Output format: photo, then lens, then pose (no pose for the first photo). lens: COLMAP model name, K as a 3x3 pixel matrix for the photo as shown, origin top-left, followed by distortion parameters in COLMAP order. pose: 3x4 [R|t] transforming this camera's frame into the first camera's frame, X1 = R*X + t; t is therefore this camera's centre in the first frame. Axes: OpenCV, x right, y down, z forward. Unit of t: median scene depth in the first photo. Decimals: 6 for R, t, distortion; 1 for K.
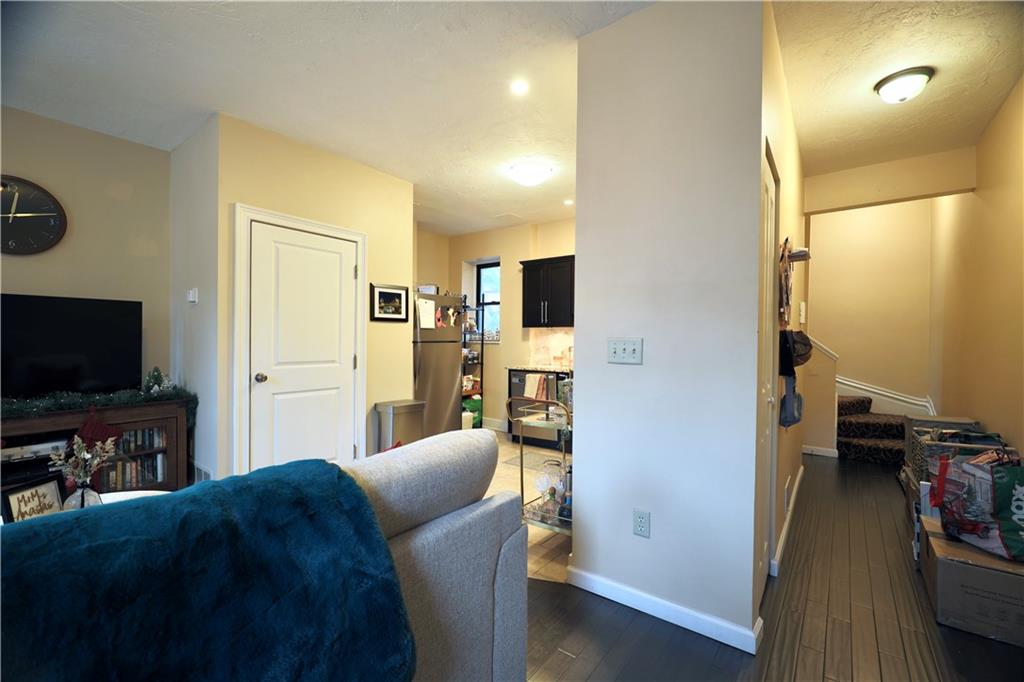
lens RADIAL K [[435.3, 0, 509.5], [0, 435.3, 341.5], [0, 0, 1]] dist [0.000652, -0.000941]
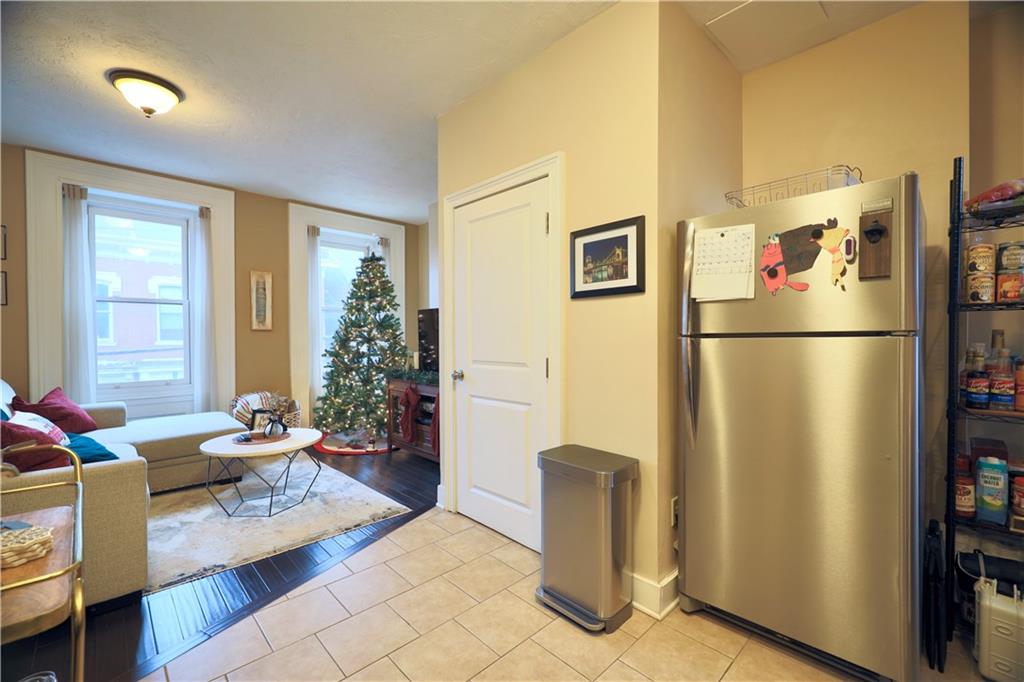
lens RADIAL K [[435.3, 0, 511.0], [0, 435.3, 341.8], [0, 0, 1]] dist [0.000652, -0.000941]
pose [[-0.154644, 0.003451, -0.987964, 0.328722], [-0.002654, 0.999989, 0.003909, 0.008548], [0.987967, 0.003227, -0.154633, 1.272707]]
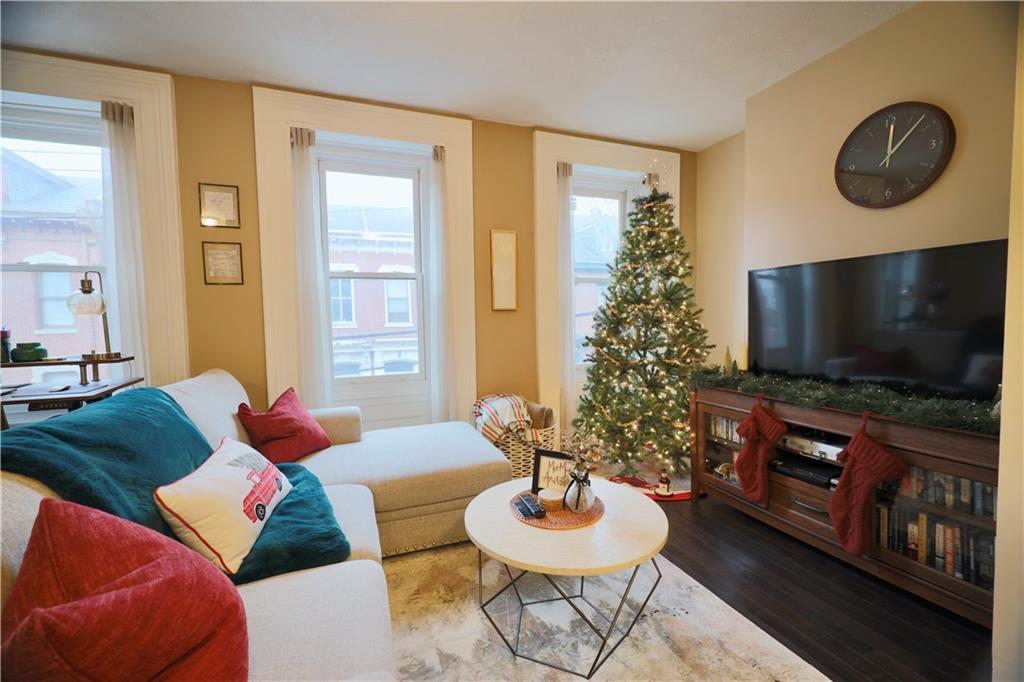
lens RADIAL K [[435.3, 0, 512.2], [0, 435.3, 341.9], [0, 0, 1]] dist [0.000652, -0.000941]
pose [[-0.525158, 0.047110, -0.849700, -0.088304], [0.008236, 0.998701, 0.050281, 0.001978], [0.850965, 0.019407, -0.524864, 0.787137]]
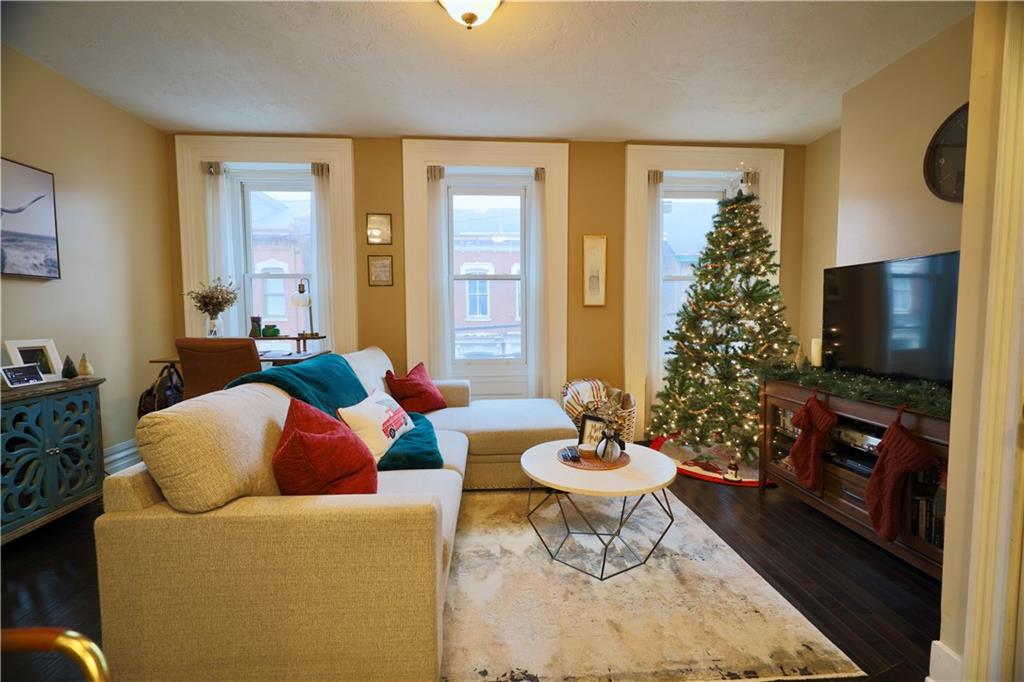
lens RADIAL K [[435.3, 0, 511.8], [0, 435.3, 341.9], [0, 0, 1]] dist [0.000652, -0.000941]
pose [[-0.757050, 0.035003, -0.652418, -0.014146], [-0.005702, 0.998172, 0.060169, 0.005944], [0.653332, 0.049271, -0.755467, 0.993116]]
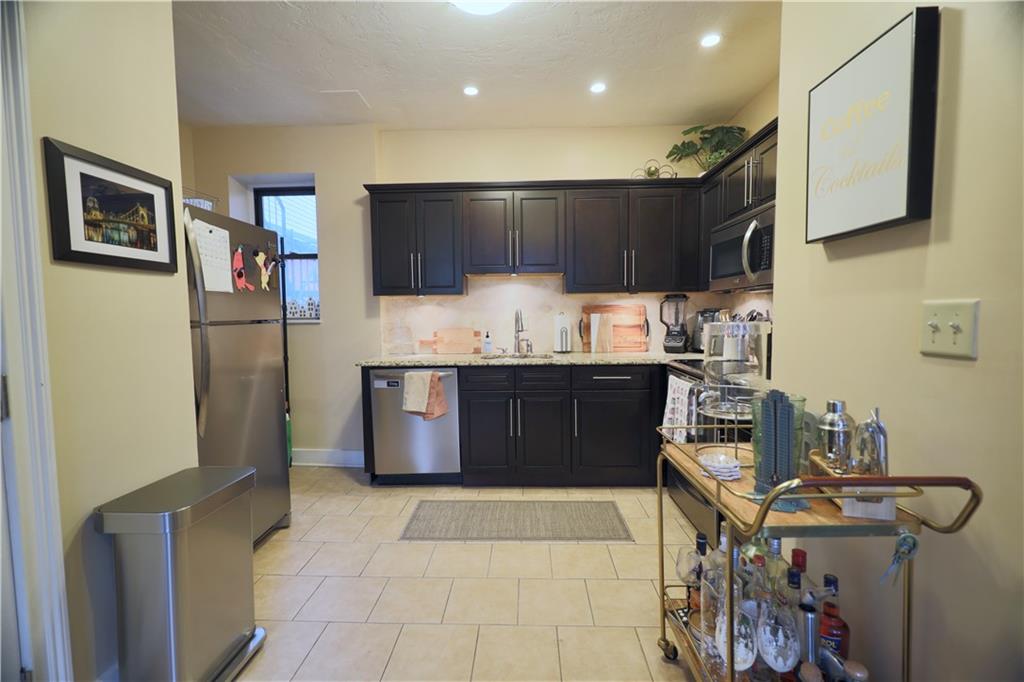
lens RADIAL K [[435.3, 0, 510.8], [0, 435.3, 339.4], [0, 0, 1]] dist [0.000652, -0.000941]
pose [[0.818149, -0.048423, 0.572964, -0.292432], [0.020148, 0.998250, 0.055594, -0.001493], [-0.574654, -0.033940, 0.817693, 0.691875]]
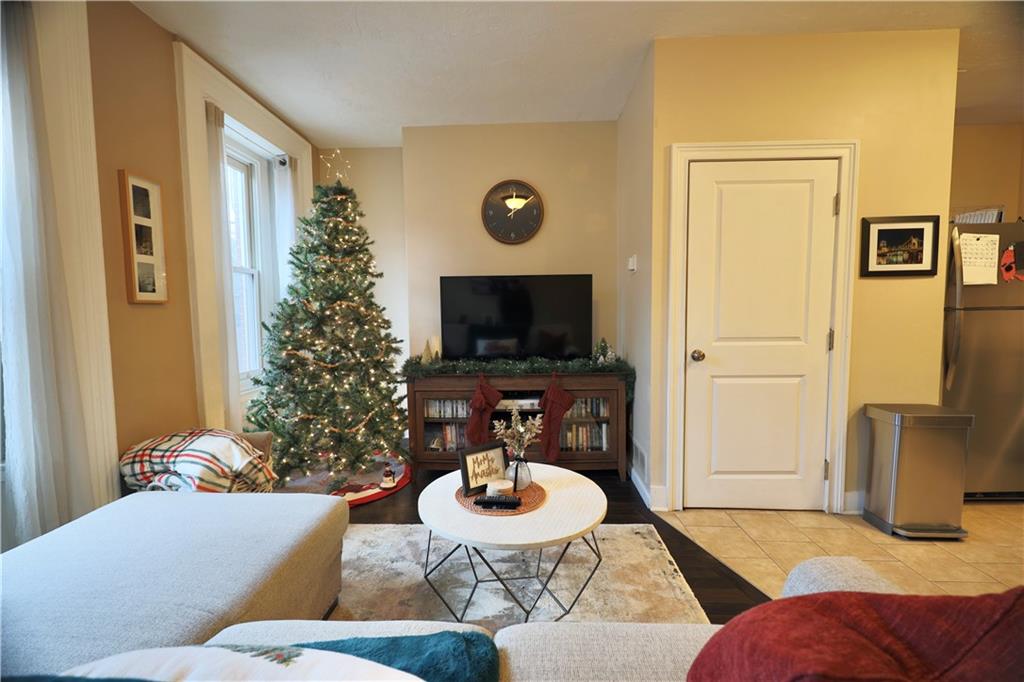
lens RADIAL K [[435.3, 0, 511.0], [0, 435.3, 342.2], [0, 0, 1]] dist [0.000652, -0.000941]
pose [[0.579002, 0.043247, -0.814179, -0.111543], [0.012448, 0.998007, 0.061863, 0.002983], [0.815231, -0.045954, 0.577309, 0.247205]]
